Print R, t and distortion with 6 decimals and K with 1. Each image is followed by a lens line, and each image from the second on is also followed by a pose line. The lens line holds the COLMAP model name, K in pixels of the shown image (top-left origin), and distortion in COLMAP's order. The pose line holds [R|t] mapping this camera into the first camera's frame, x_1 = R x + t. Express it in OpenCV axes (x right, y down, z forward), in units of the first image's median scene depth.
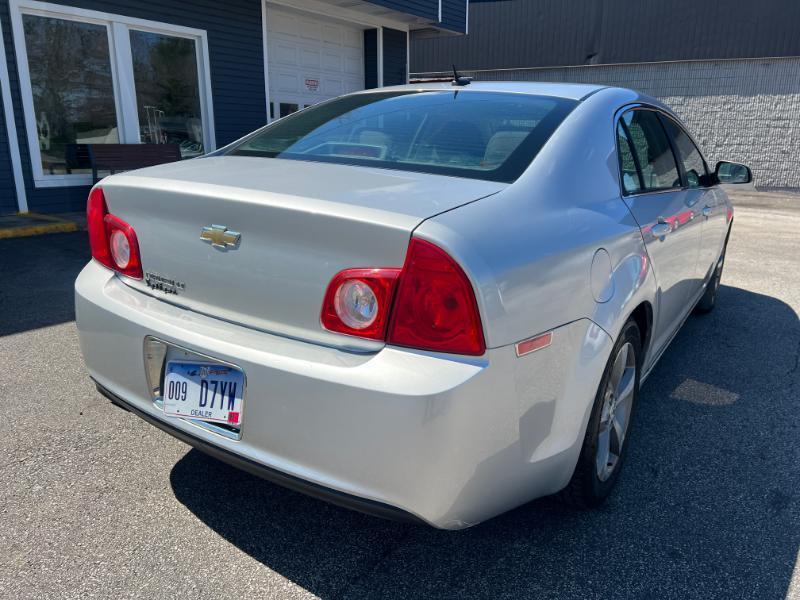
lens RADIAL K [[600.4, 0, 405.2], [0, 600.4, 295.6], [0, 0, 1]] dist [0.048501, -0.053101]
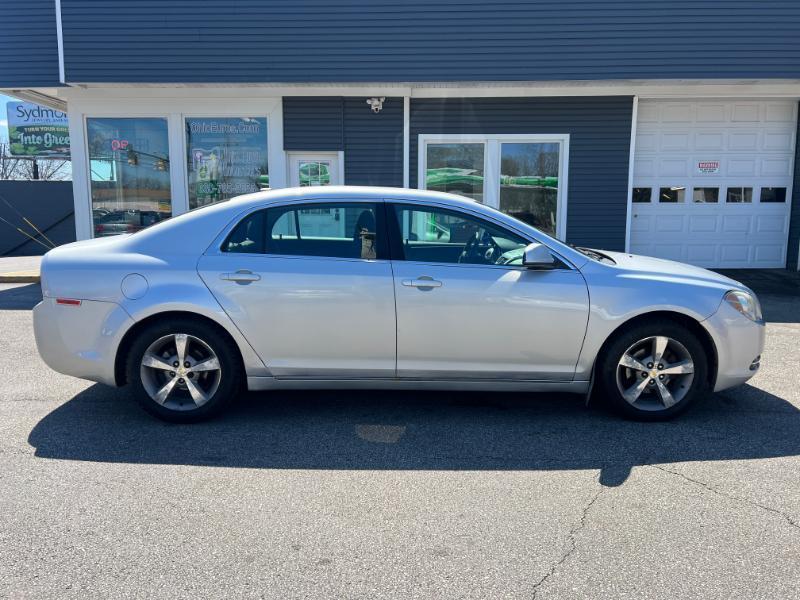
lens RADIAL K [[600.4, 0, 396.2], [0, 600.4, 299.4], [0, 0, 1]] dist [0.048501, -0.053101]
pose [[0.559133, 0.103150, -0.822637, 0.561681], [-0.206020, 0.978394, -0.017348, -0.030928], [0.803073, 0.179179, 0.568303, 0.121844]]
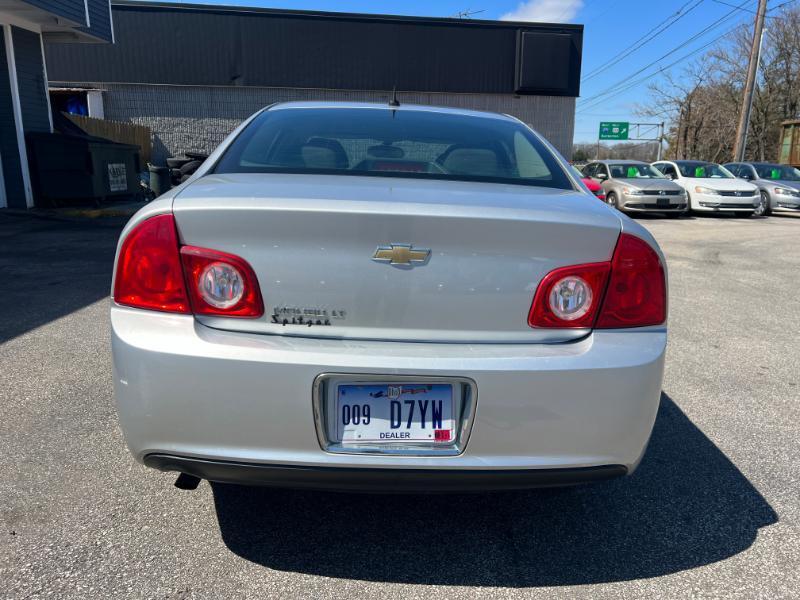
lens RADIAL K [[600.4, 0, 400.0], [0, 600.4, 297.7], [0, 0, 1]] dist [0.048501, -0.053101]
pose [[0.819707, -0.129129, 0.558038, -0.172791], [0.144123, 0.989410, 0.017243, -0.009267], [-0.554355, 0.066292, 0.829636, 0.042657]]
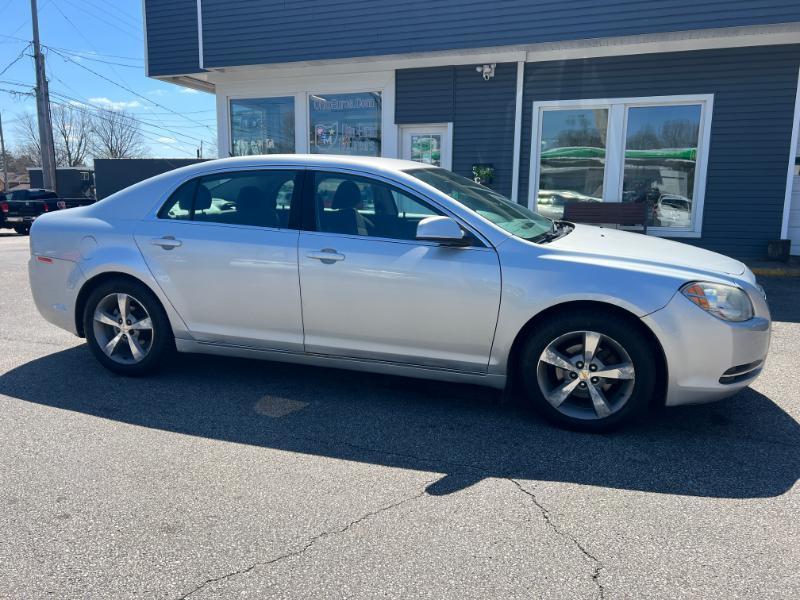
lens RADIAL K [[600.4, 0, 396.9], [0, 600.4, 295.8], [0, 0, 1]] dist [0.048501, -0.053101]
pose [[0.260375, 0.155610, -0.952885, 0.627989], [-0.250723, 0.963967, 0.088910, -0.078640], [0.932386, 0.215760, 0.290007, 0.323765]]
